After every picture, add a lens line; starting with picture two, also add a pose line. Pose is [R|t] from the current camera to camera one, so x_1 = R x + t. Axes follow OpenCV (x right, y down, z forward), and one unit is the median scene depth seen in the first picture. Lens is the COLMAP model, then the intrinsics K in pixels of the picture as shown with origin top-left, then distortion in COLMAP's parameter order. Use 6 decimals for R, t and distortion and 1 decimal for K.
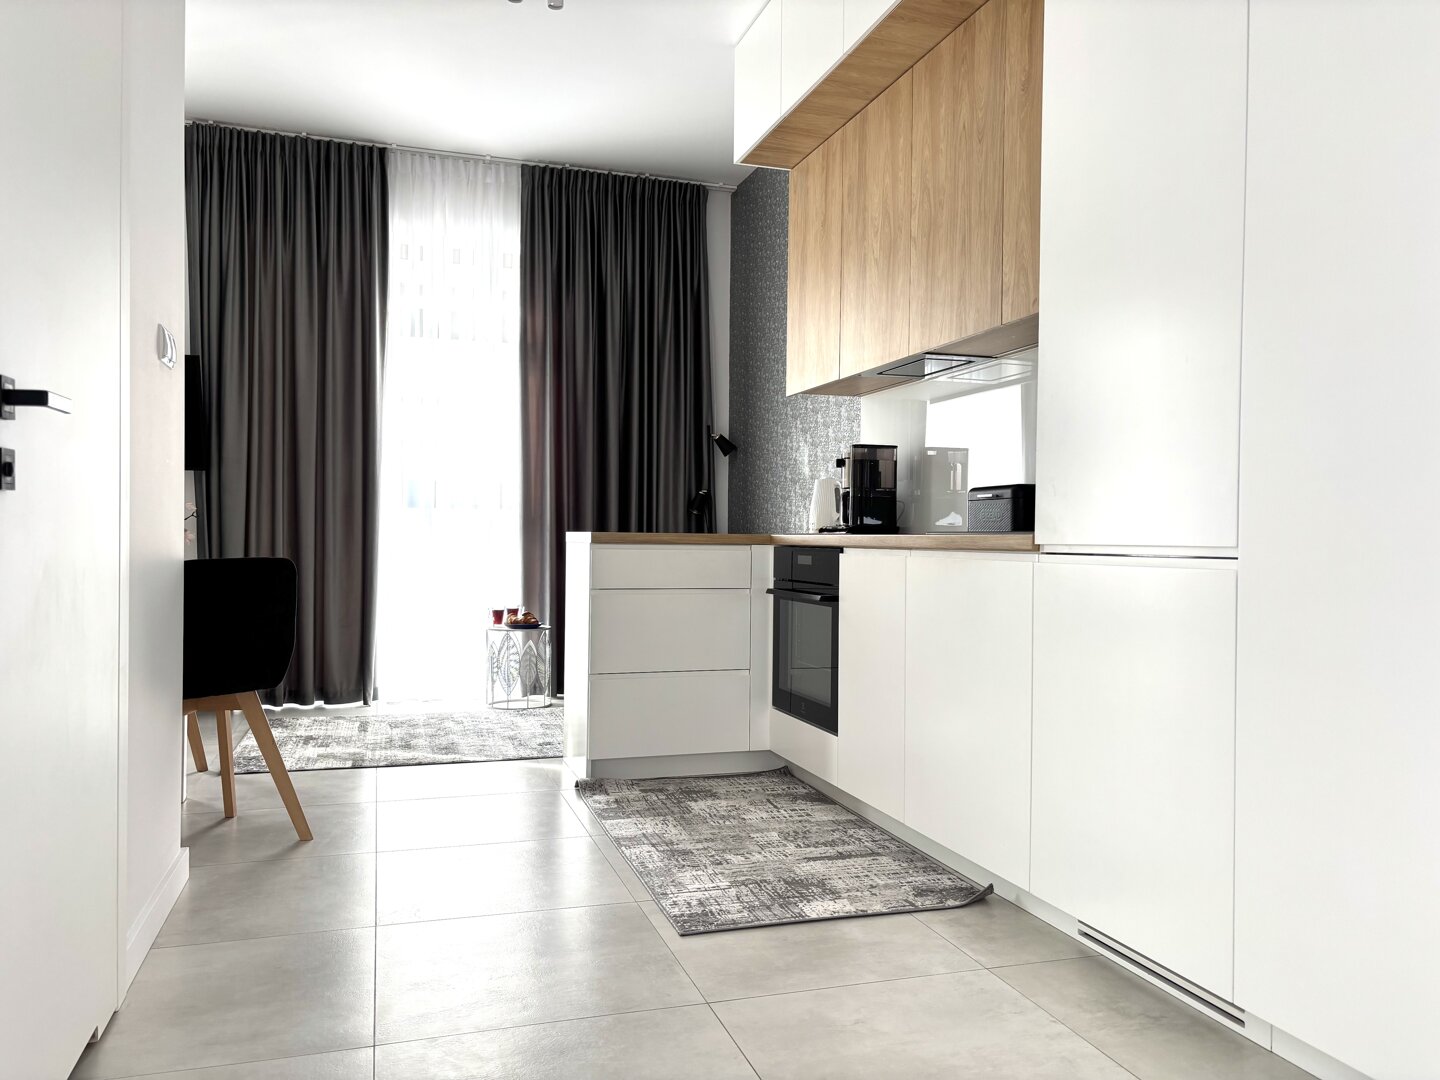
lens RADIAL K [[1110.6, 0, 724.3], [0, 1110.6, 545.8], [0, 0, 1]] dist [0.038403, -0.046896]
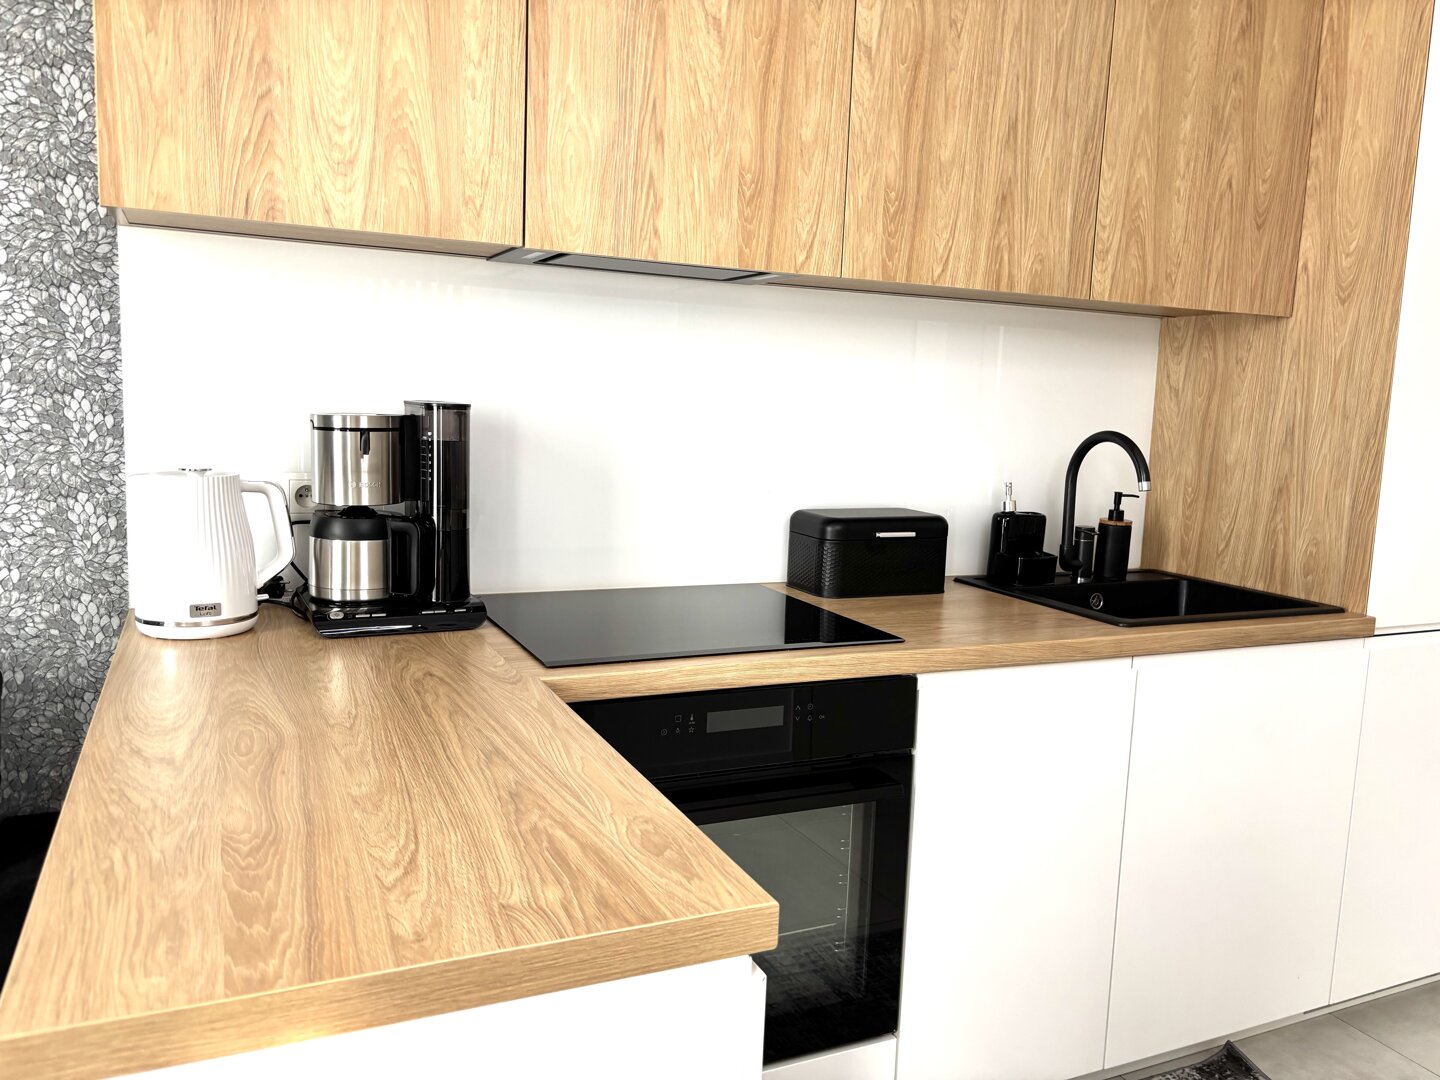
lens RADIAL K [[1110.6, 0, 746.4], [0, 1110.6, 530.9], [0, 0, 1]] dist [0.038403, -0.046896]
pose [[-0.130412, -0.139114, 0.981652, -0.340940], [-0.040139, 0.990036, 0.134970, -0.118527], [-0.990647, -0.021801, -0.134697, 1.079729]]
